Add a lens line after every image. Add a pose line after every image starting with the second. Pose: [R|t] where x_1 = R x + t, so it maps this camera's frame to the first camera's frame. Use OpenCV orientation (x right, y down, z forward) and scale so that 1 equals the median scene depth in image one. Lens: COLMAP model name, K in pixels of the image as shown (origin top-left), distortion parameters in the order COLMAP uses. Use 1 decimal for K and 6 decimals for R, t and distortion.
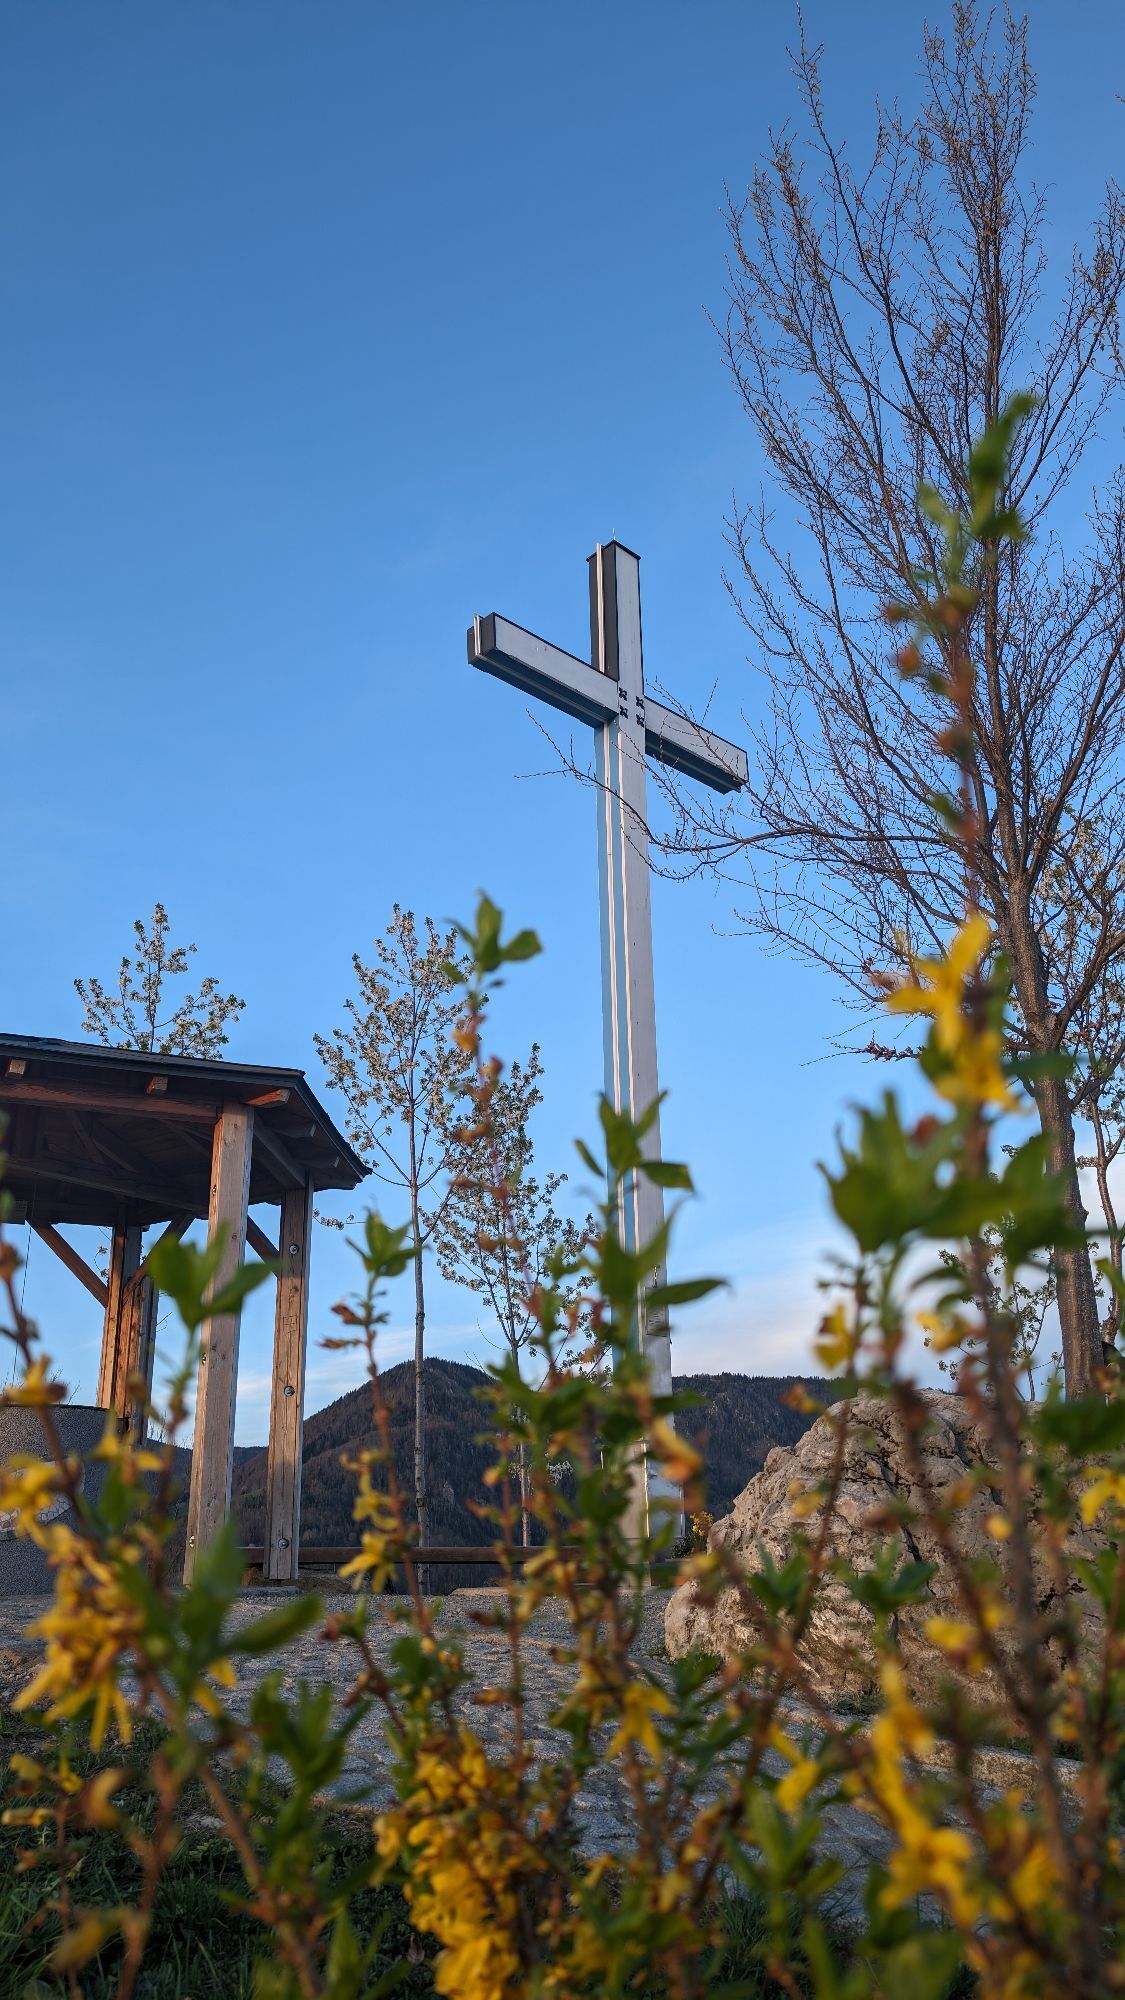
lens RADIAL K [[1411.1, 0, 588.2], [0, 1411.1, 996.3], [0, 0, 1]] dist [0.032147, -0.075574]
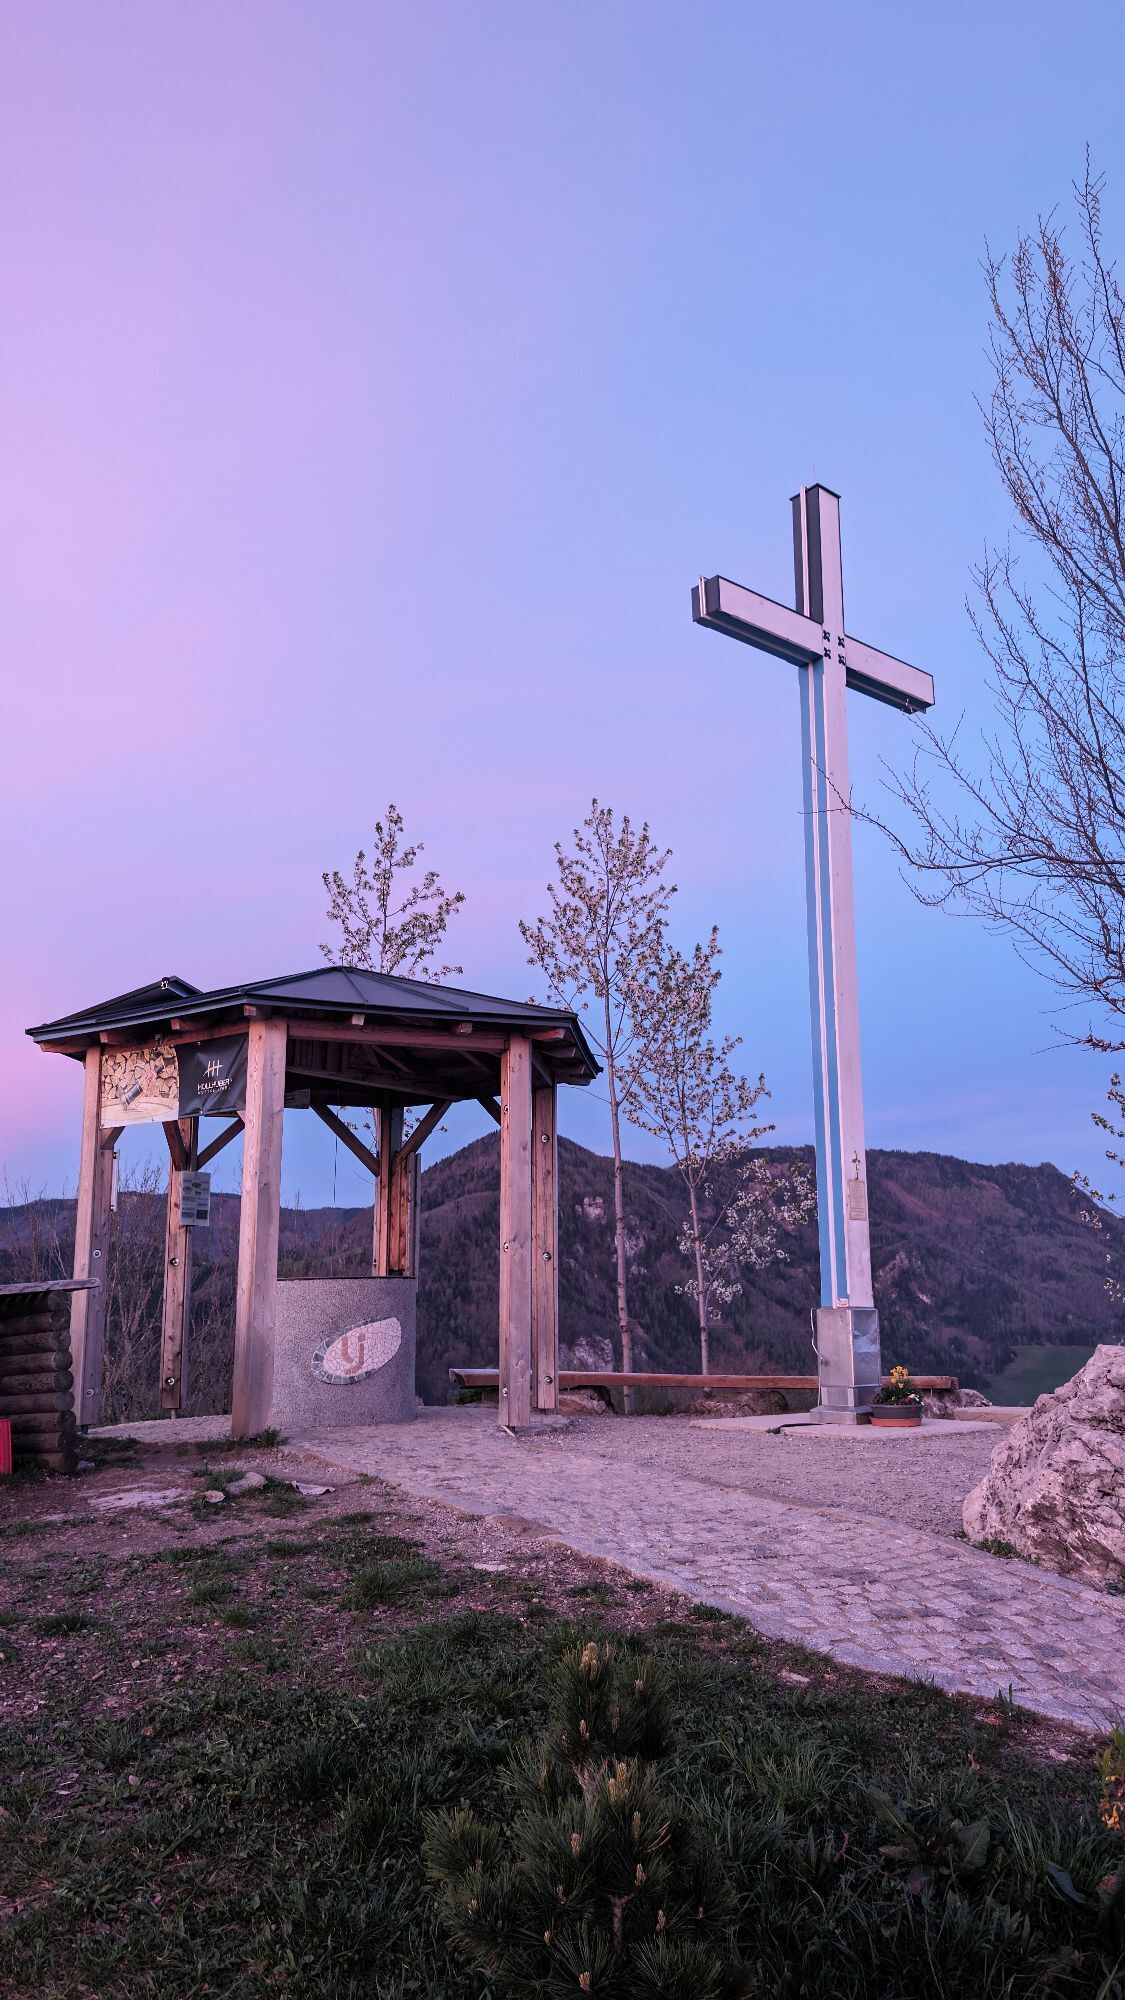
lens RADIAL K [[1411.1, 0, 588.2], [0, 1411.1, 996.3], [0, 0, 1]] dist [0.032147, -0.075574]
pose [[0.998239, 0.008543, -0.058707, -0.092092], [0.000820, 0.987495, 0.157649, -0.111354], [0.059320, -0.157419, 0.985749, -0.127766]]
